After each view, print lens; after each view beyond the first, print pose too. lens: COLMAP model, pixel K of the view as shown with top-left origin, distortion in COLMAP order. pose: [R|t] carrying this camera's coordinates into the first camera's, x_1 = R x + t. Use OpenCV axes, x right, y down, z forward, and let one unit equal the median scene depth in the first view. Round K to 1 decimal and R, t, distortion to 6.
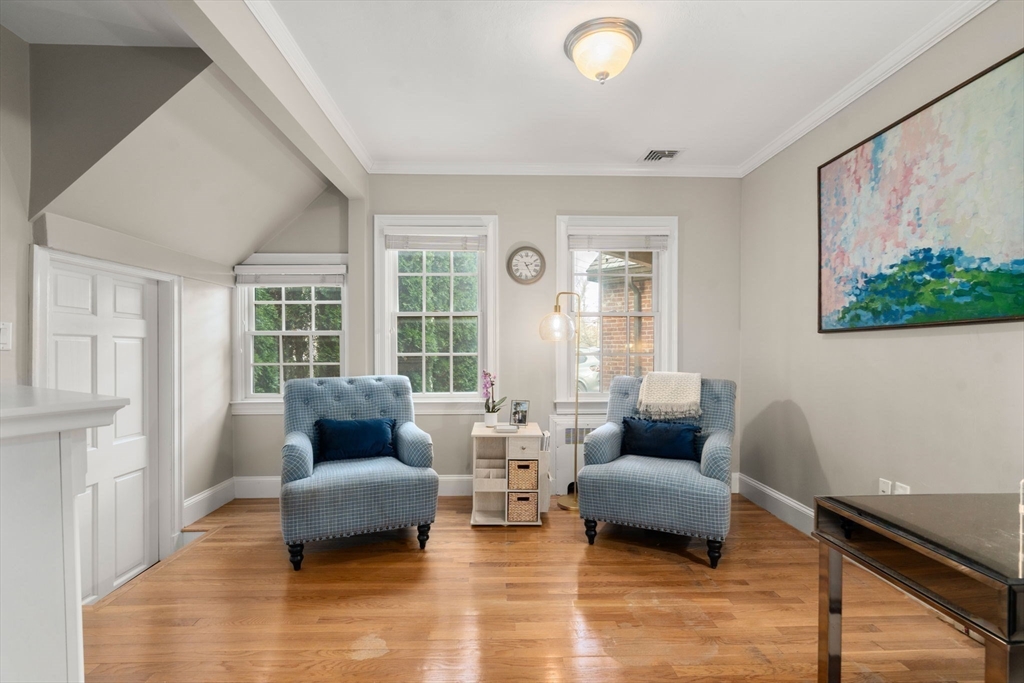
lens RADIAL K [[467.3, 0, 508.9], [0, 467.3, 348.3], [0, 0, 1]] dist [0.000714, 0.000445]
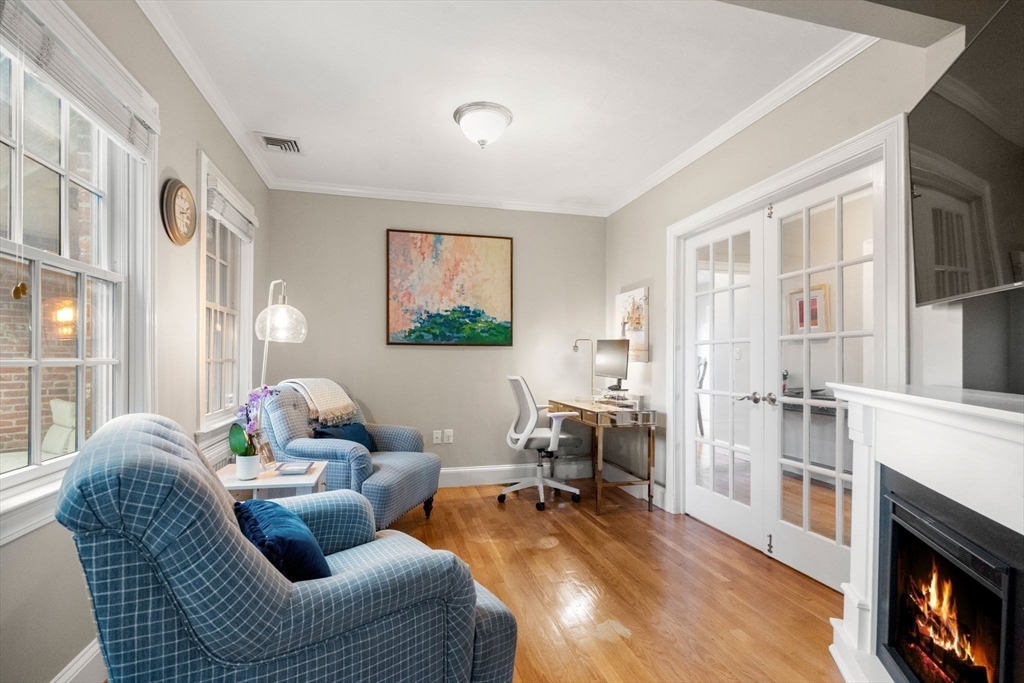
lens RADIAL K [[467.3, 0, 508.9], [0, 467.3, 348.3], [0, 0, 1]] dist [0.000714, 0.000445]
pose [[-0.215729, 0.009840, 0.976404, -0.969312], [-0.017679, 0.999746, -0.013981, -0.008549], [-0.976293, -0.020278, -0.215501, 1.108616]]
